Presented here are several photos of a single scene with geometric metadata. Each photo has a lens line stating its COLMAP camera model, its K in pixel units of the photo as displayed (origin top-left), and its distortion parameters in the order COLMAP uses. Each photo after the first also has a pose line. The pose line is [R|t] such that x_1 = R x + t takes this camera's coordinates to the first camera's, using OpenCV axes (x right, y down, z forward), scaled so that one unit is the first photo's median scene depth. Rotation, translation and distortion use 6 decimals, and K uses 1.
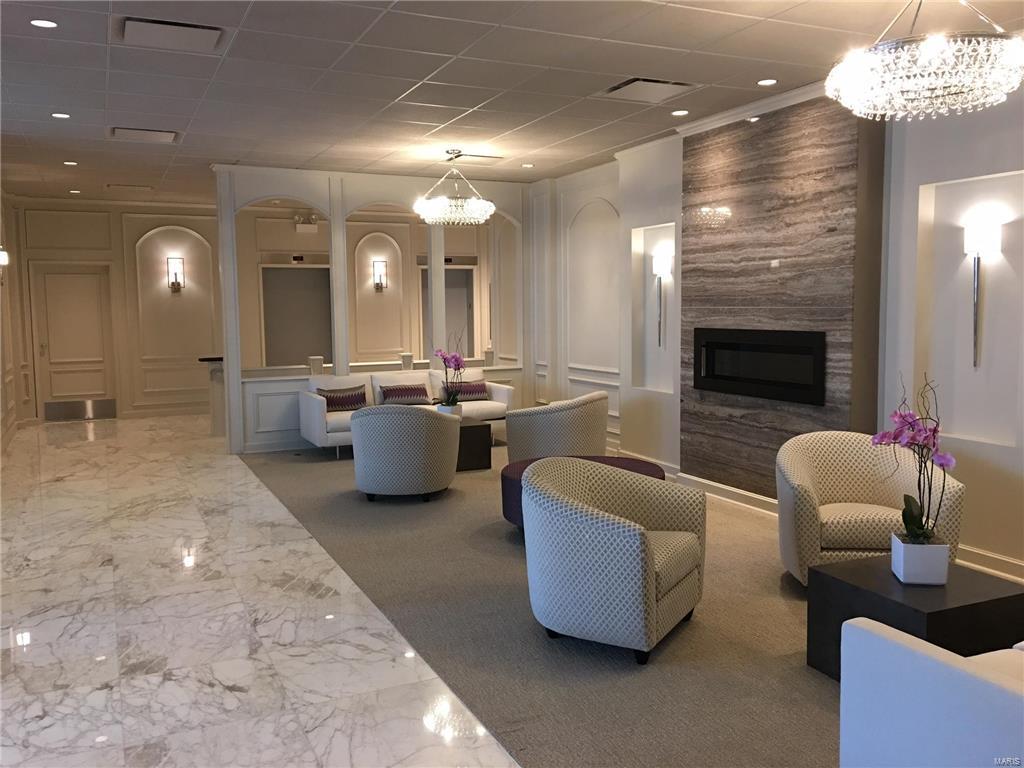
lens RADIAL K [[866.7, 0, 513.8], [0, 866.7, 382.4], [0, 0, 1]] dist [0.079523, -0.084213]
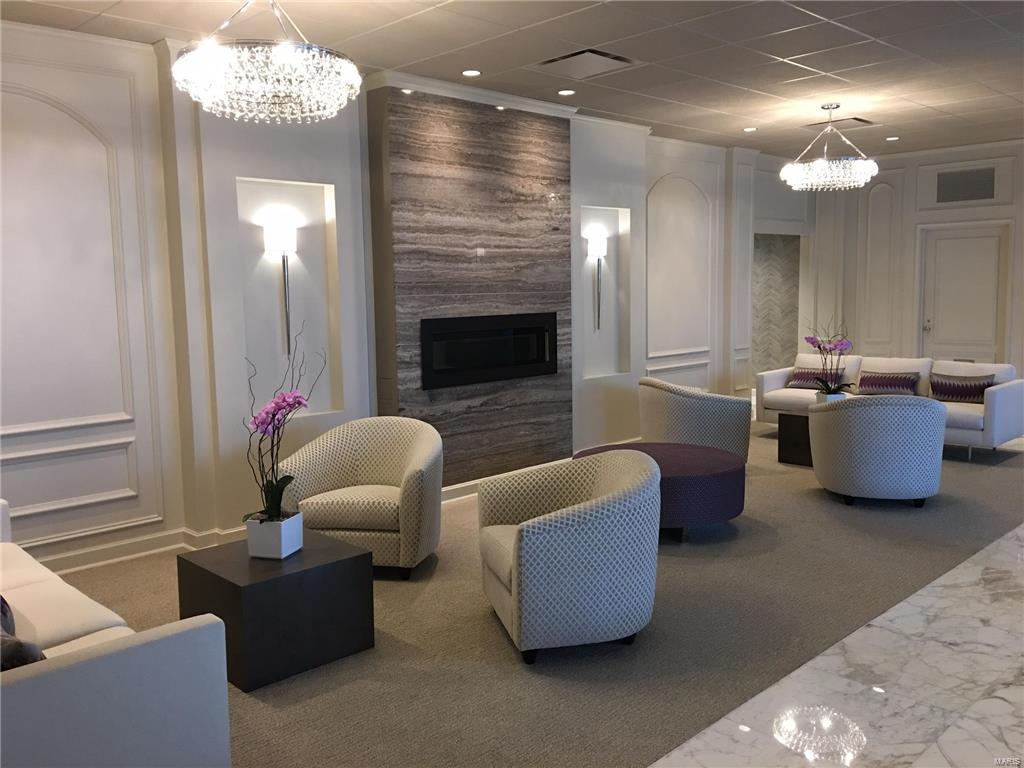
lens RADIAL K [[866.7, 0, 536.5], [0, 866.7, 361.7], [0, 0, 1]] dist [0.079523, -0.084213]
pose [[-0.348734, -0.078929, 0.933892, -0.718010], [0.097509, 0.987984, 0.119912, -0.128382], [-0.932136, 0.132880, -0.336847, 1.347845]]
